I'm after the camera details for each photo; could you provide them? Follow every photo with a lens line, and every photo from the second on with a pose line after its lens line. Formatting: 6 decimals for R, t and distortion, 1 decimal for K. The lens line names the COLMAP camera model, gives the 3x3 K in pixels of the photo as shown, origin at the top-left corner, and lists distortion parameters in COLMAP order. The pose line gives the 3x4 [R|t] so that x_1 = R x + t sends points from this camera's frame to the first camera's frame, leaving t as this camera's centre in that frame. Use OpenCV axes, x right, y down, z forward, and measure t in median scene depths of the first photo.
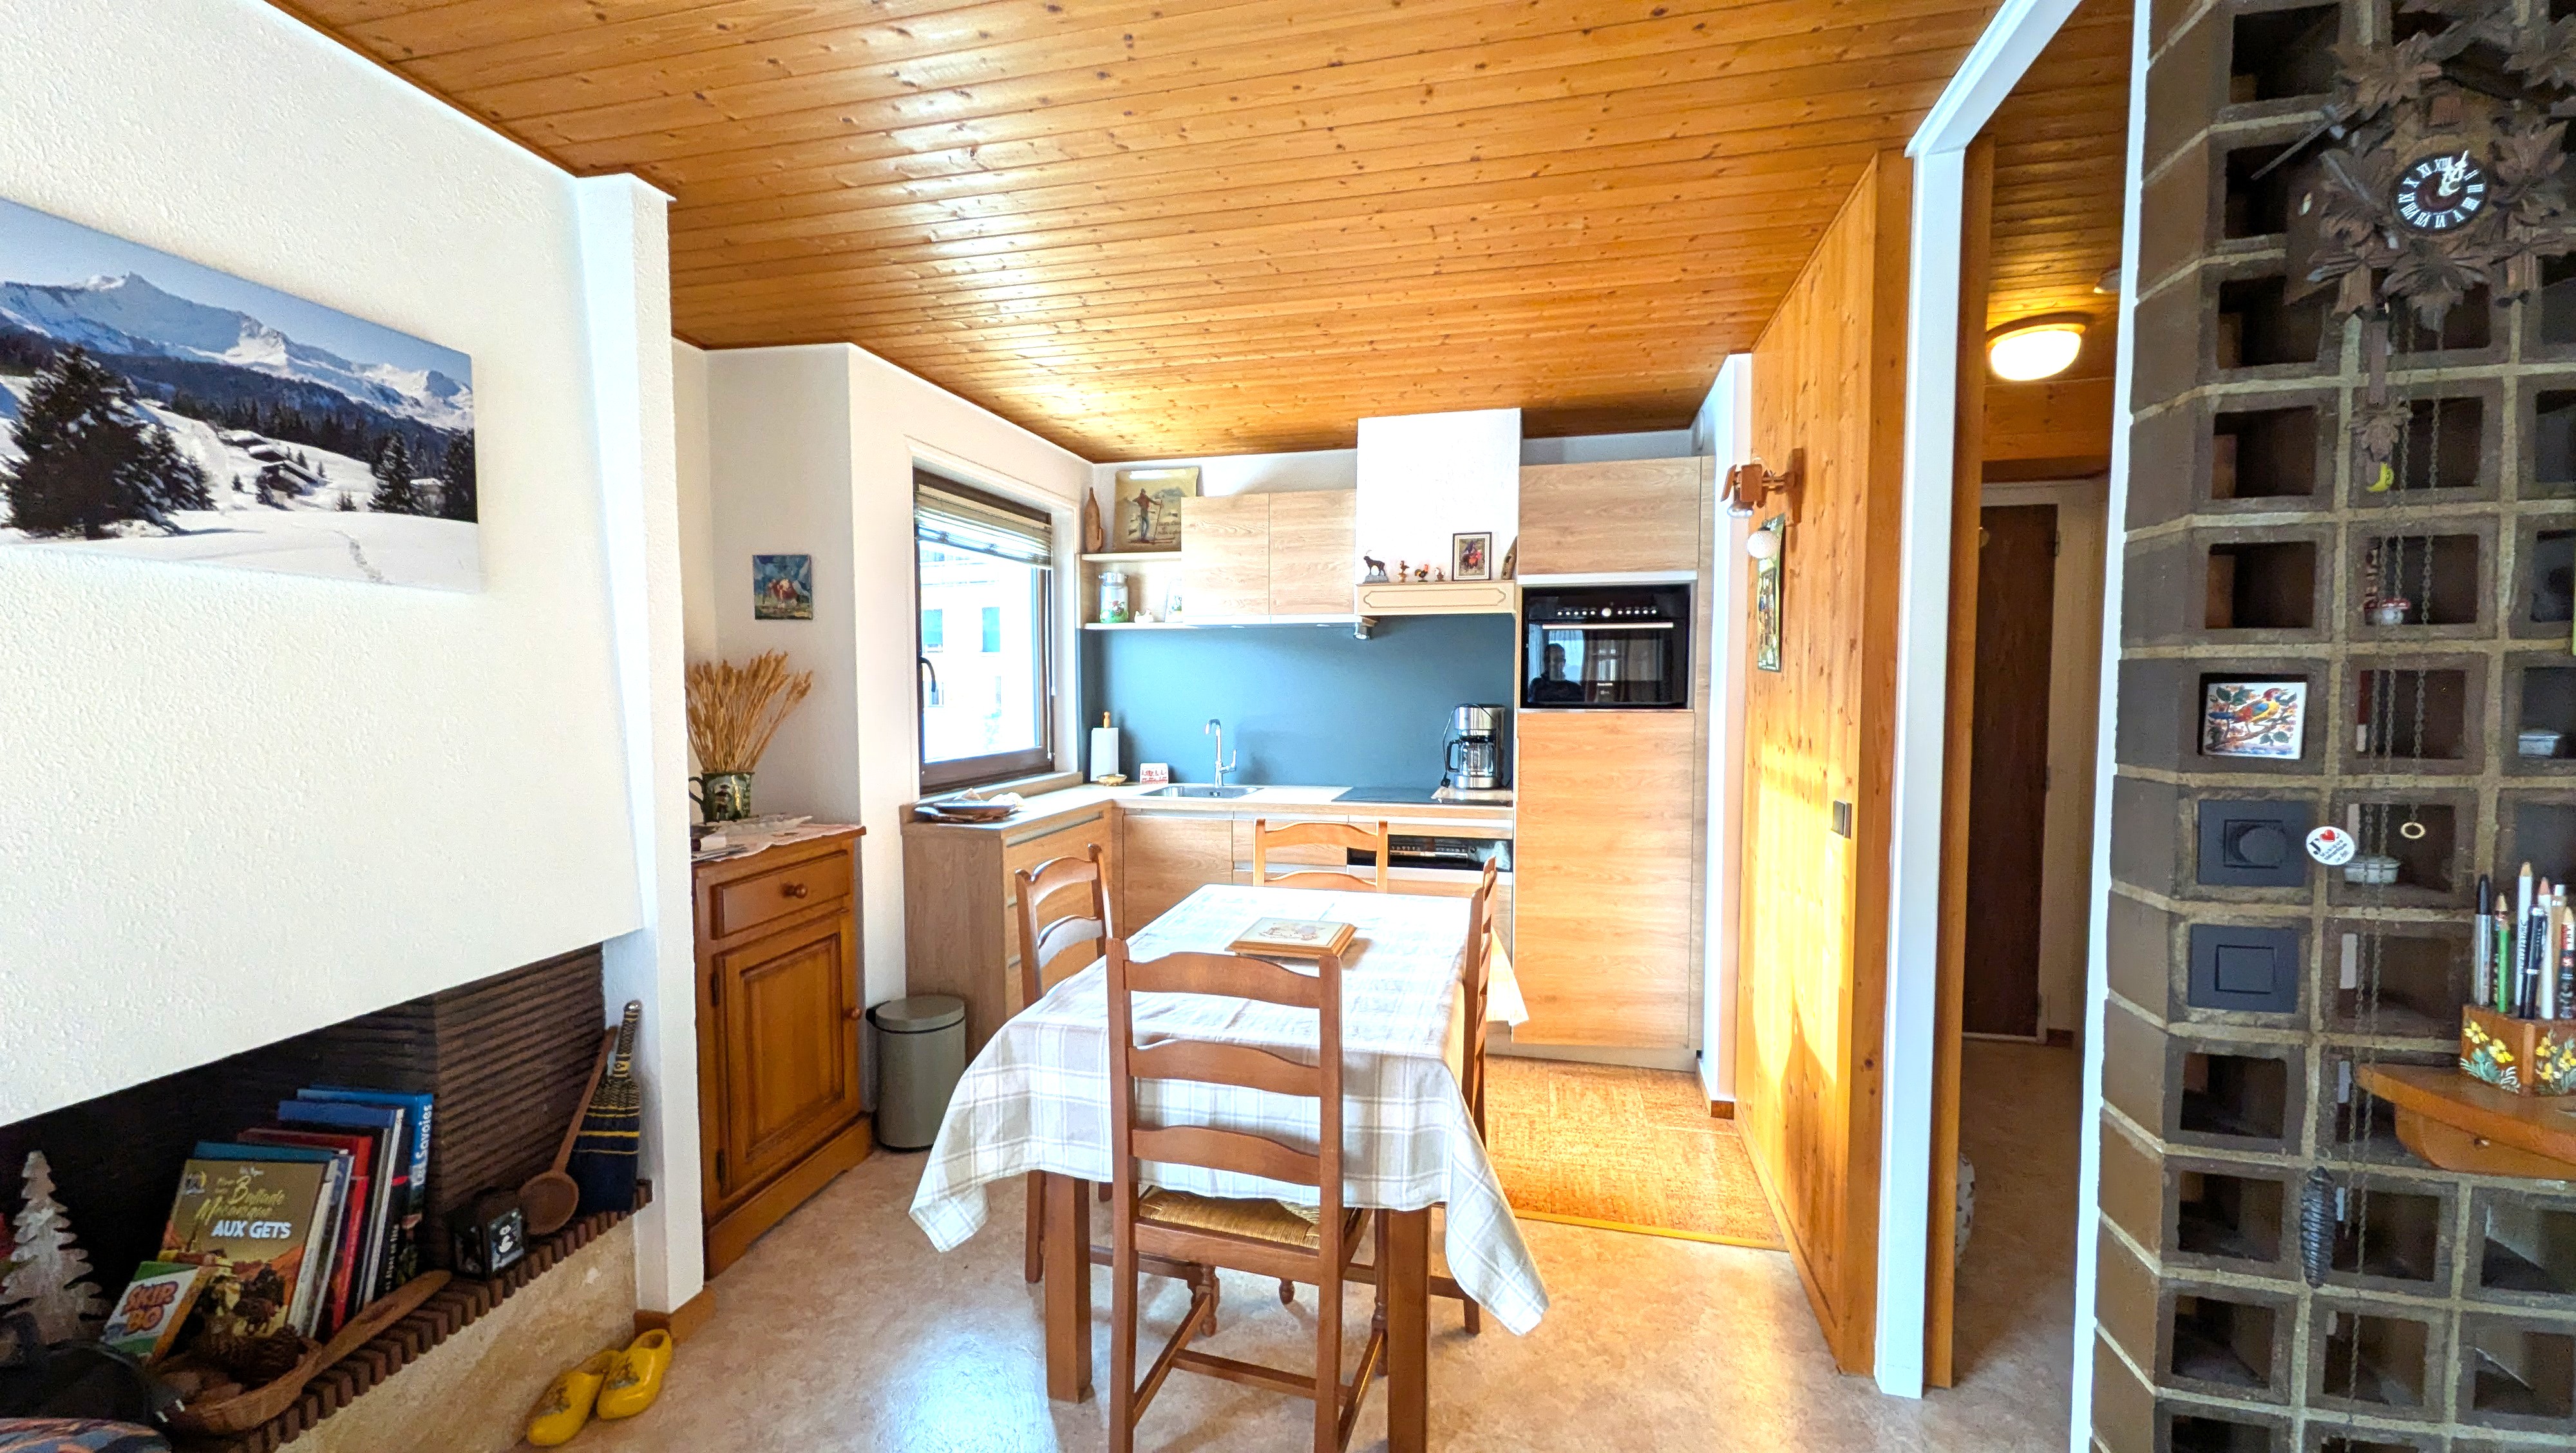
lens RADIAL K [[999.9, 0, 1292.0], [0, 999.9, 736.7], [0, 0, 1]] dist [0.010740, -0.005162]
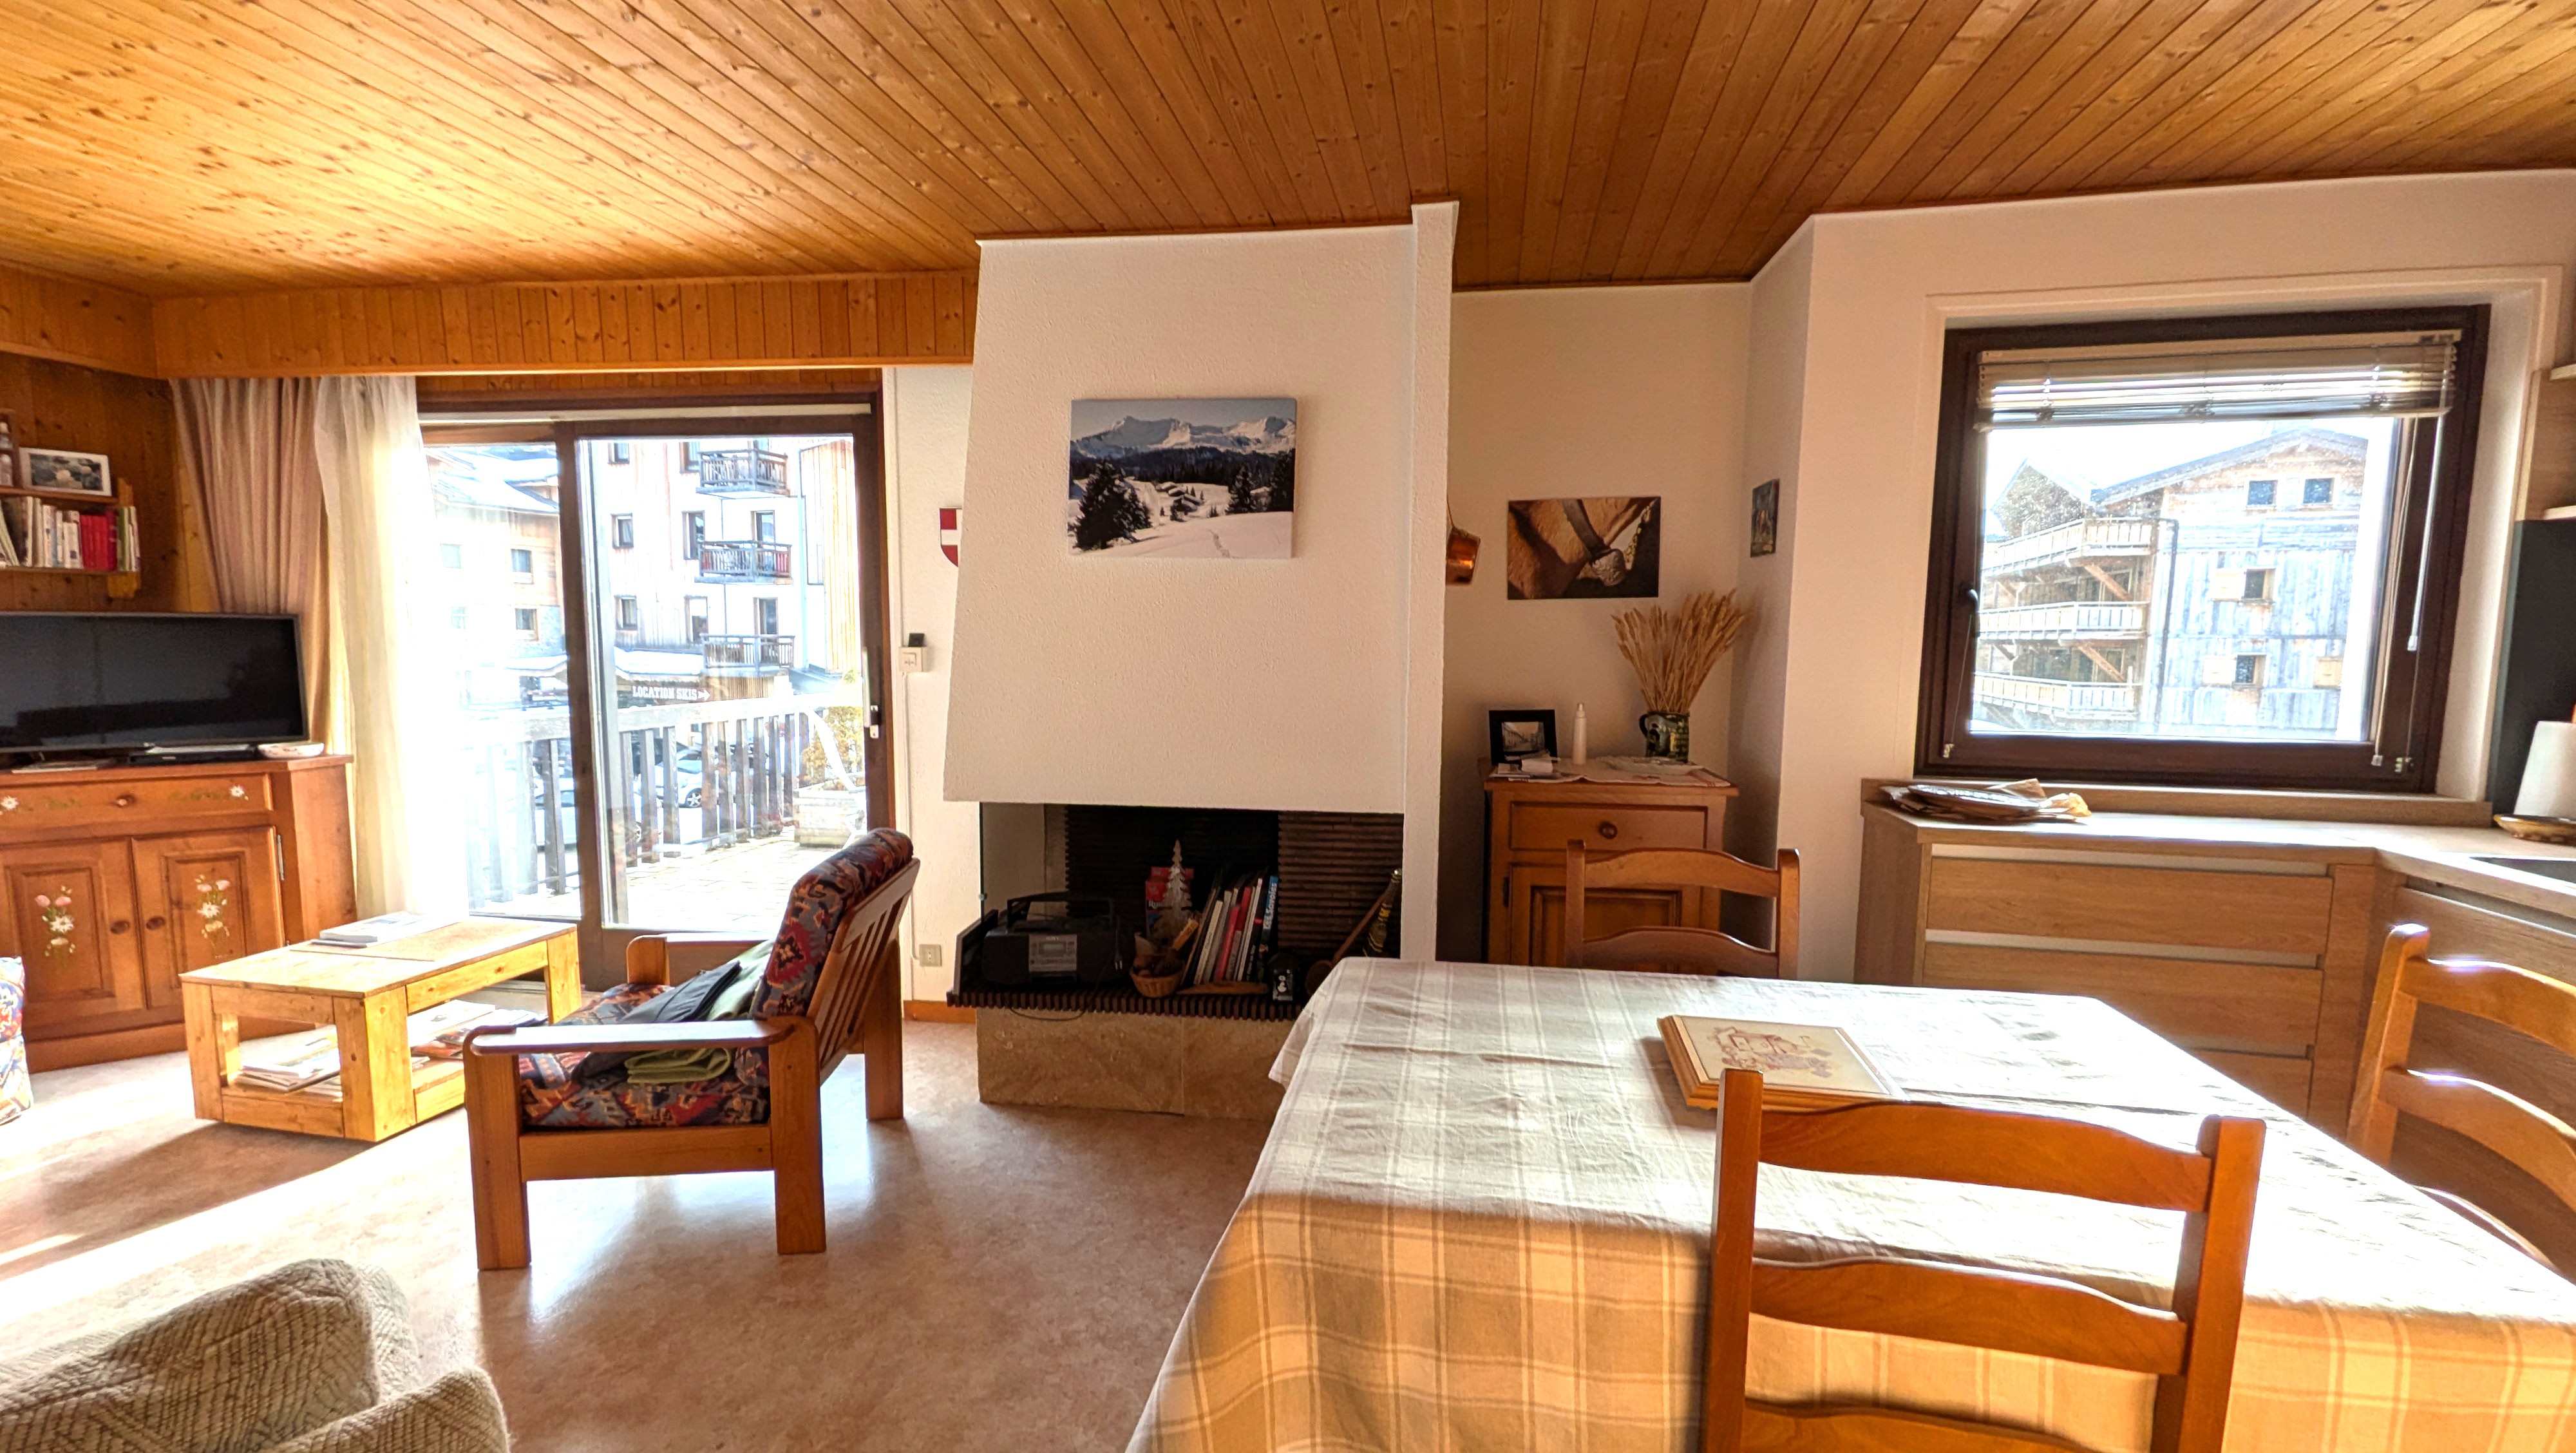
lens RADIAL K [[999.9, 0, 1292.0], [0, 999.9, 736.7], [0, 0, 1]] dist [0.010740, -0.005162]
pose [[0.045258, 0.101095, -0.993847, 0.701335], [-0.064446, 0.993089, 0.098083, -0.023927], [0.996894, 0.059610, 0.051460, 0.926000]]
